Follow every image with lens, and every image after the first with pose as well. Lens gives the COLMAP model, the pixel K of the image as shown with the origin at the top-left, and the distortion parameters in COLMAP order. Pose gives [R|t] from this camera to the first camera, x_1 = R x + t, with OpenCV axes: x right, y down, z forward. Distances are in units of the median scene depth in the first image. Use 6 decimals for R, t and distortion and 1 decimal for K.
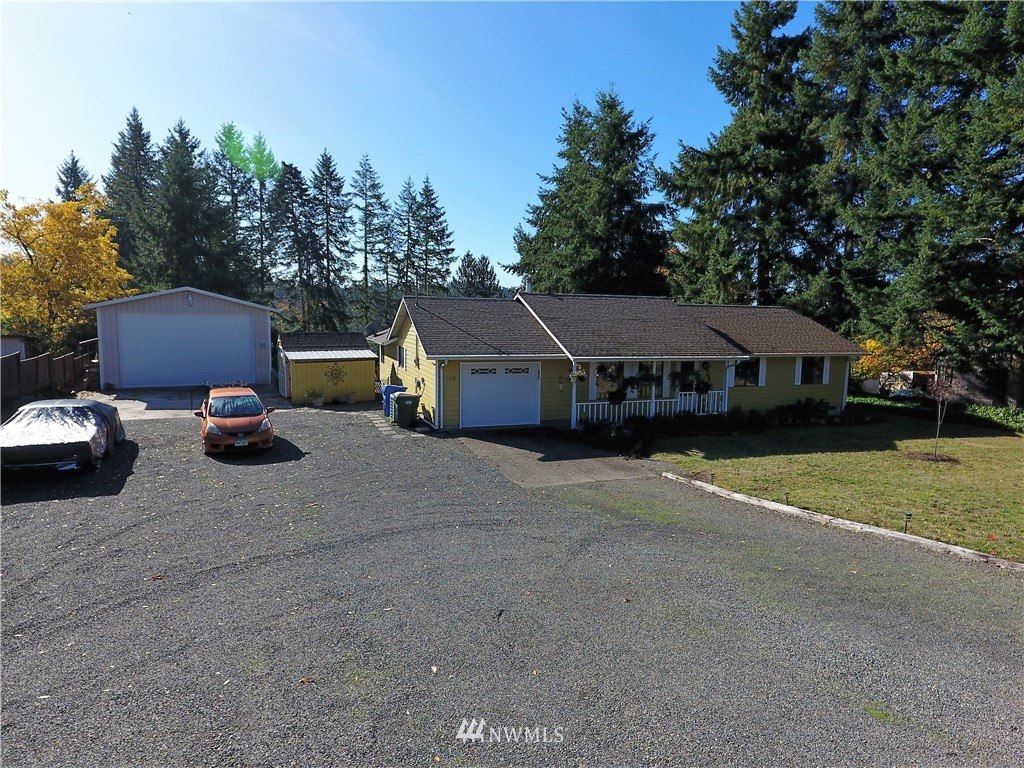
lens RADIAL K [[602.2, 0, 527.2], [0, 602.2, 381.5], [0, 0, 1]] dist [-0.006908, -0.002243]
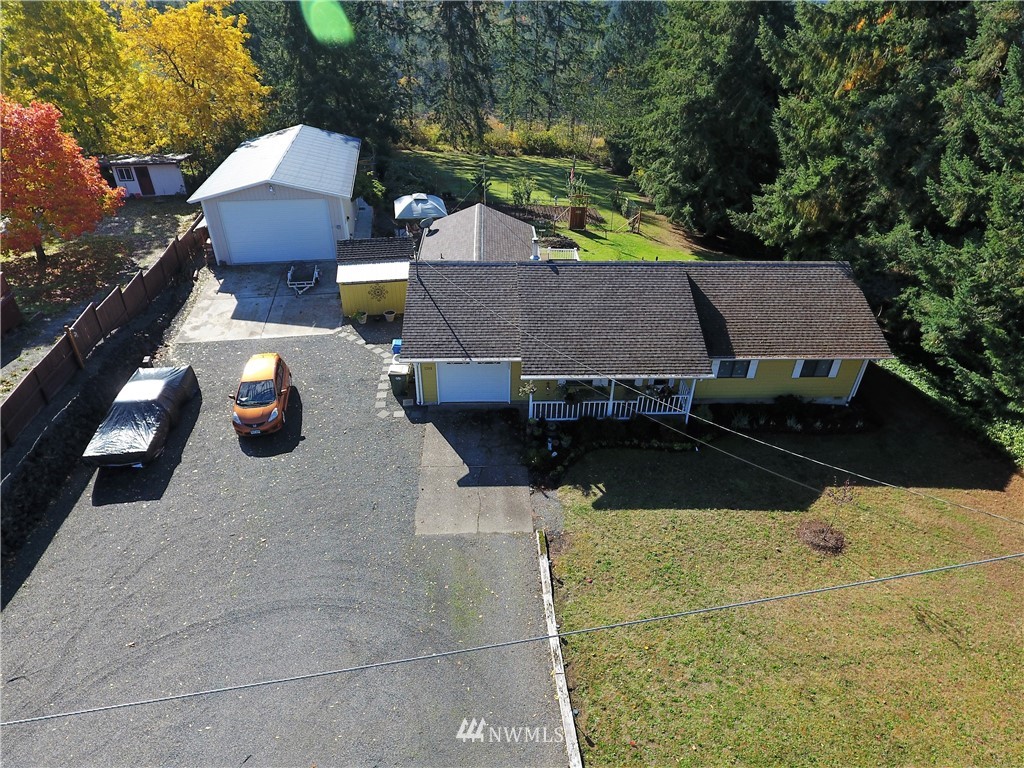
lens RADIAL K [[602.2, 0, 527.2], [0, 602.2, 381.5], [0, 0, 1]] dist [-0.006908, -0.002243]
pose [[0.954207, 0.171957, -0.244786, 0.478949], [-0.045156, 0.891697, 0.450376, -0.712871], [0.295720, -0.418698, 0.858628, 0.055348]]
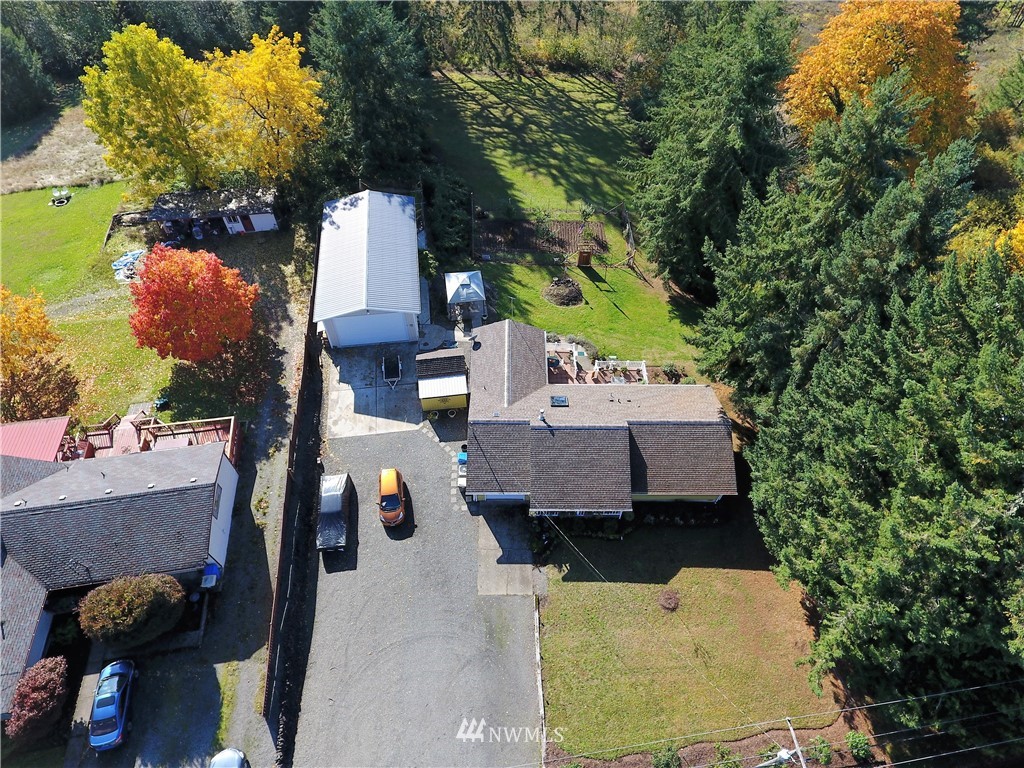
lens RADIAL K [[602.2, 0, 527.2], [0, 602.2, 381.5], [0, 0, 1]] dist [-0.006908, -0.002243]
pose [[0.939185, 0.279034, -0.200177, 0.487696], [-0.051240, 0.690249, 0.721755, -2.528392], [0.339567, -0.667605, 0.662570, -0.156285]]
